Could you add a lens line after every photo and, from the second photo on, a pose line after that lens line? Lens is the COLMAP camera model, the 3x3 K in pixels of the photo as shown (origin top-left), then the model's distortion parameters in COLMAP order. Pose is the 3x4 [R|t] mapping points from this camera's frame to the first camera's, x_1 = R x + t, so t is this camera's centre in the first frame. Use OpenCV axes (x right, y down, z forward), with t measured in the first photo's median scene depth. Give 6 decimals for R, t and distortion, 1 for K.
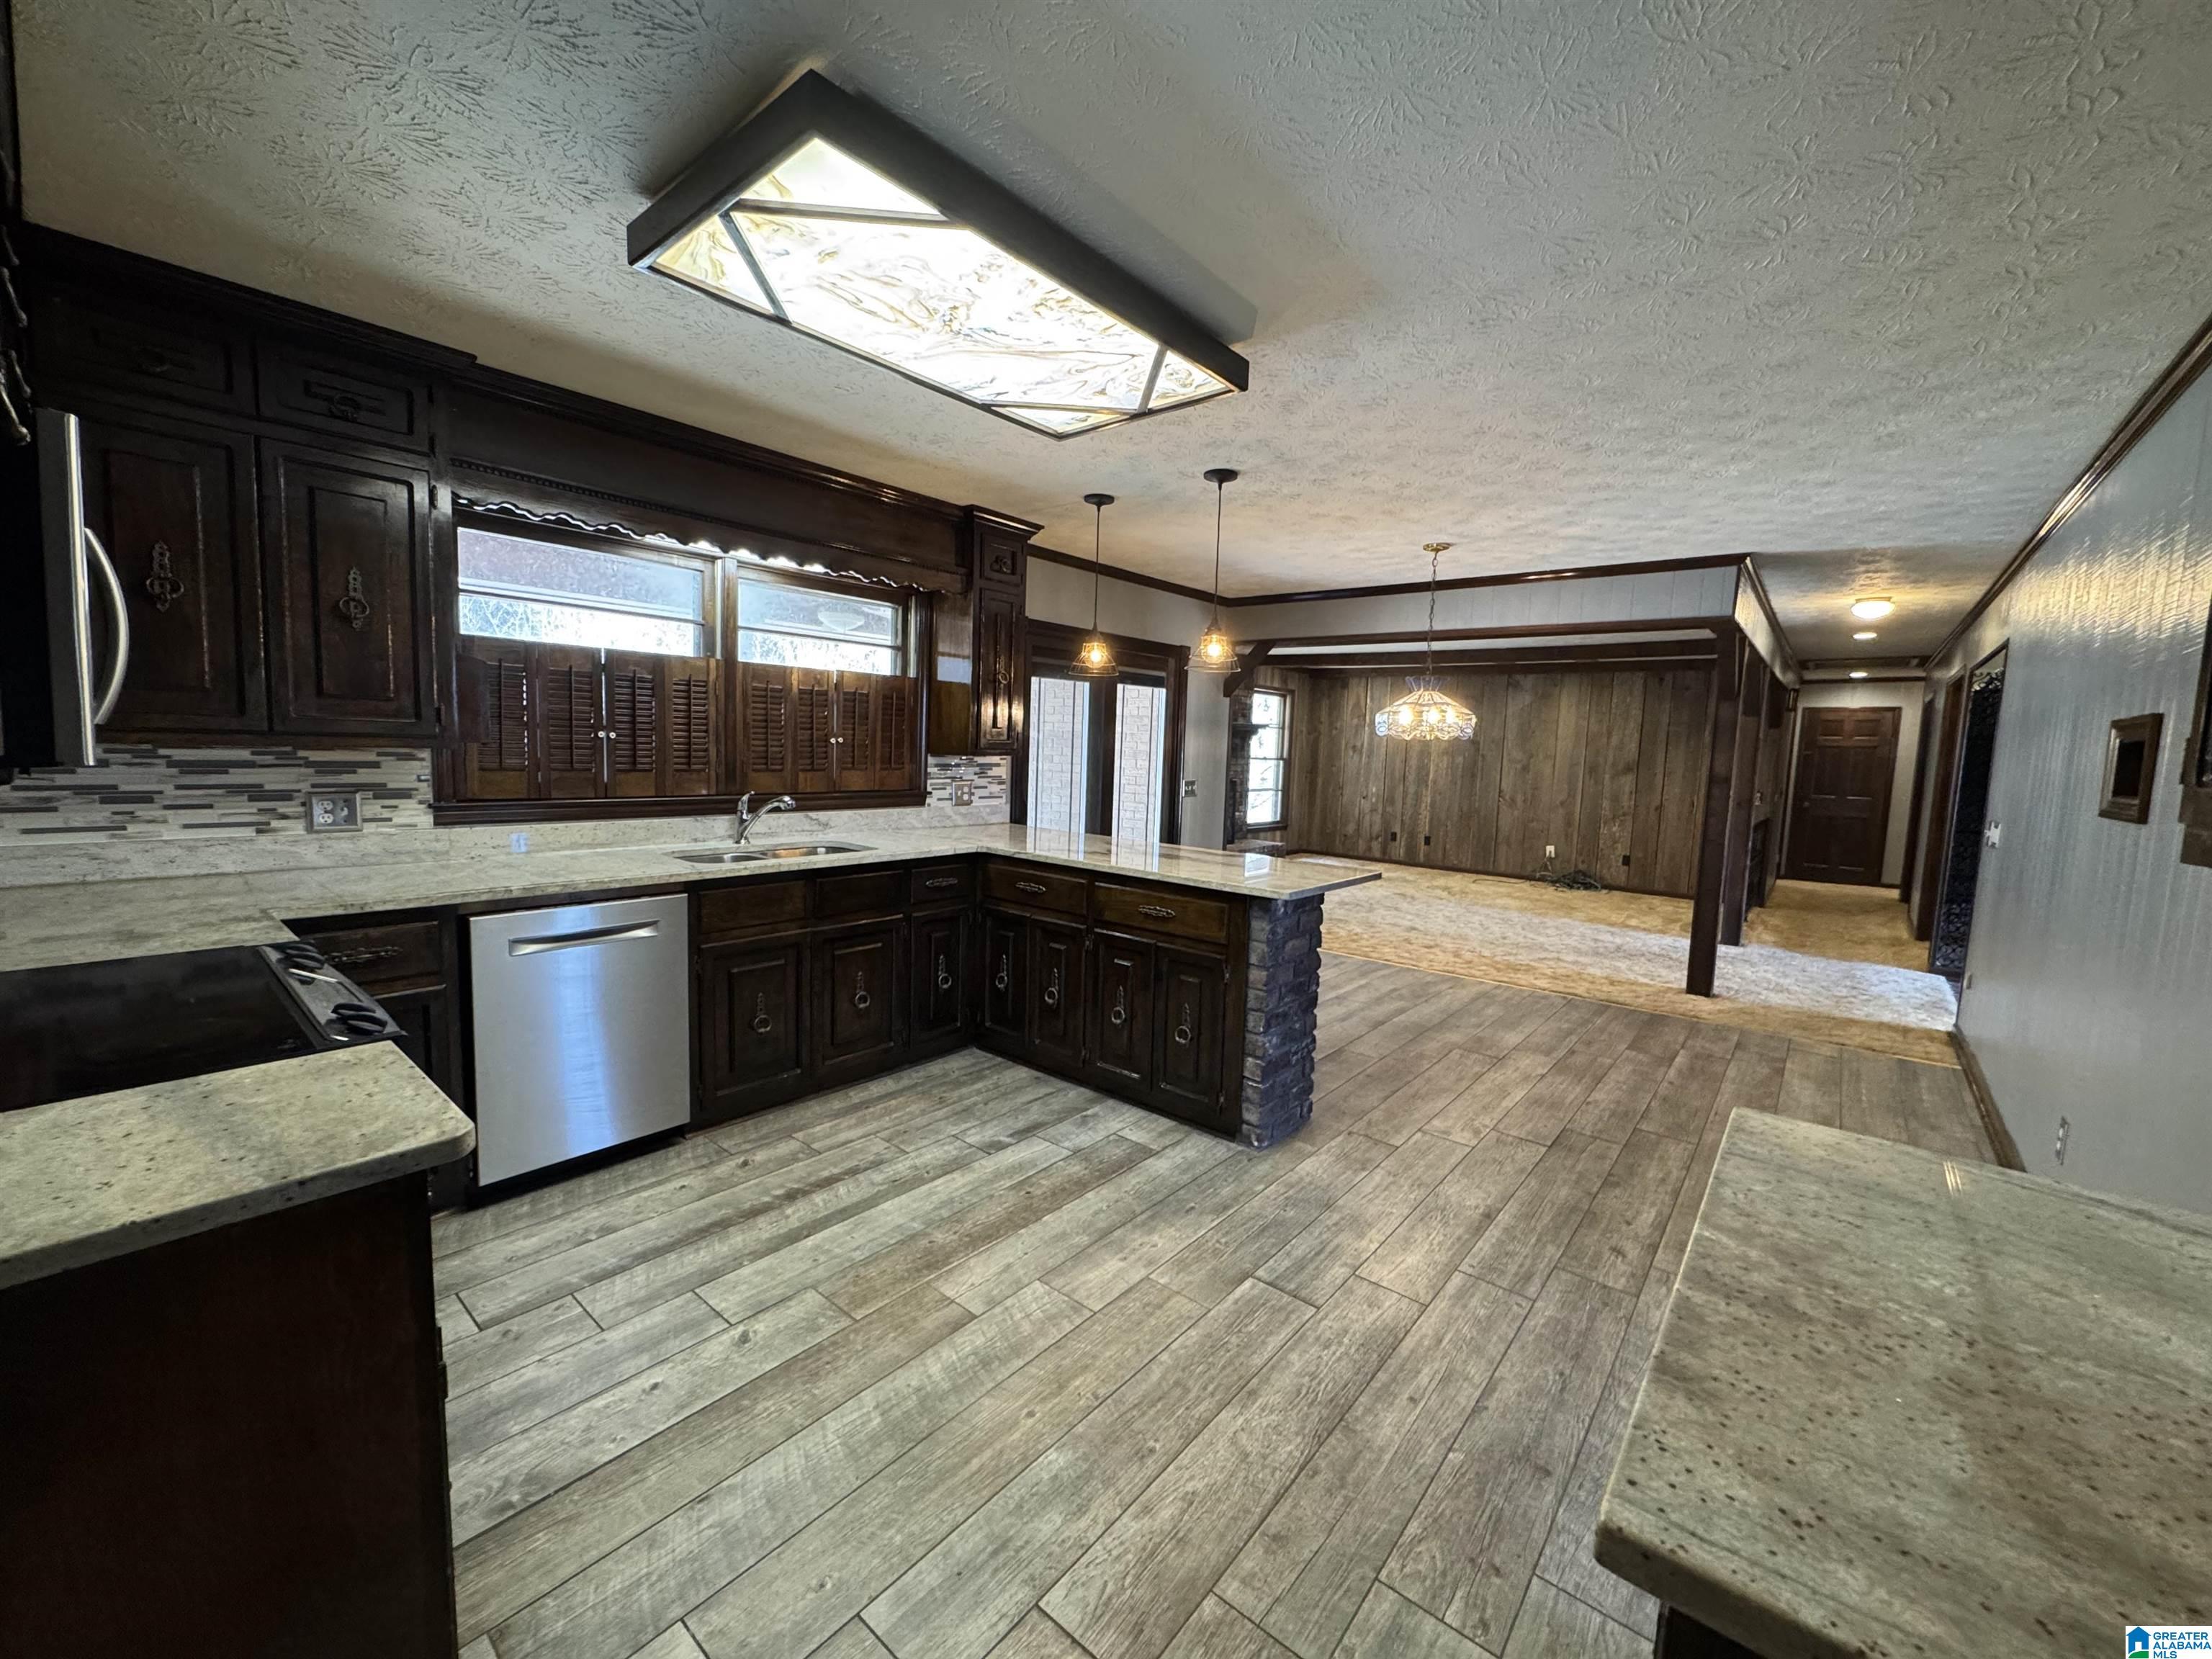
lens RADIAL K [[877.9, 0, 1111.3], [0, 877.9, 825.6], [0, 0, 1]] dist [-0.003619, 0.000027]
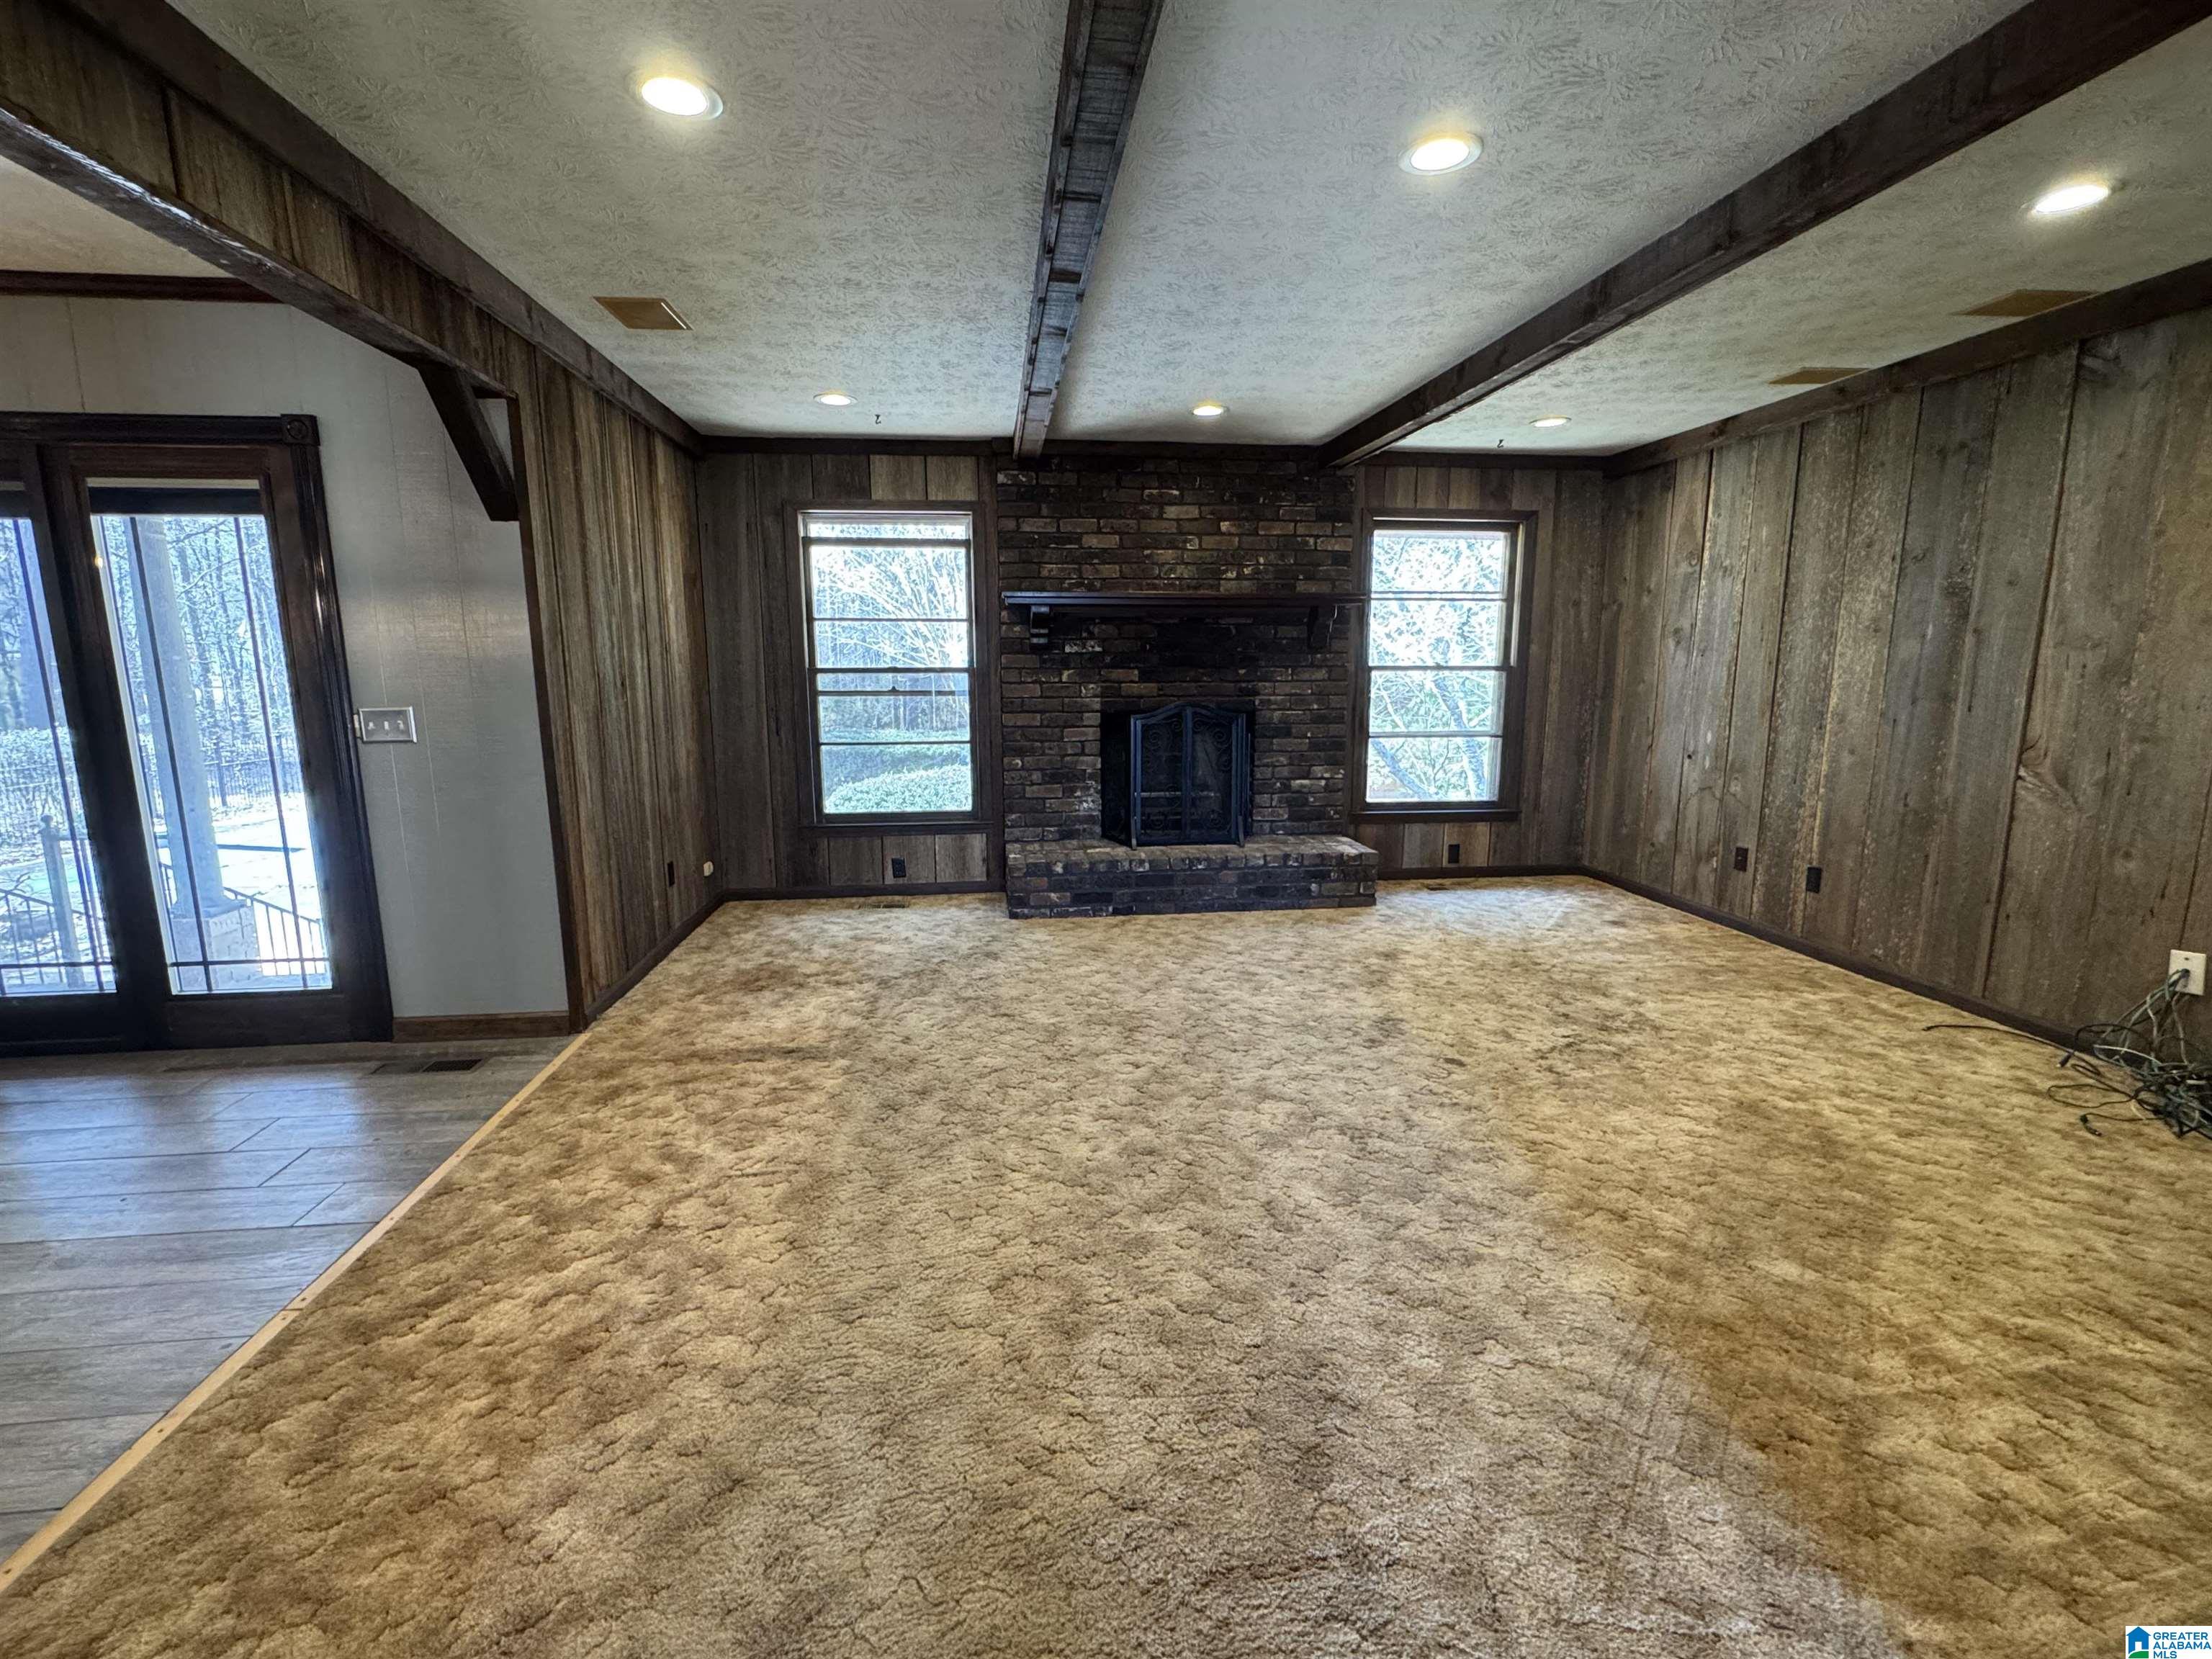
lens RADIAL K [[991.9, 0, 1103.7], [0, 991.9, 827.6], [0, 0, 1]] dist [-0.003136, 0.000059]
pose [[0.721626, 0.076613, -0.688031, 0.421486], [-0.039327, 0.996789, 0.069747, -0.020837], [0.691166, -0.023273, 0.722322, 0.493732]]
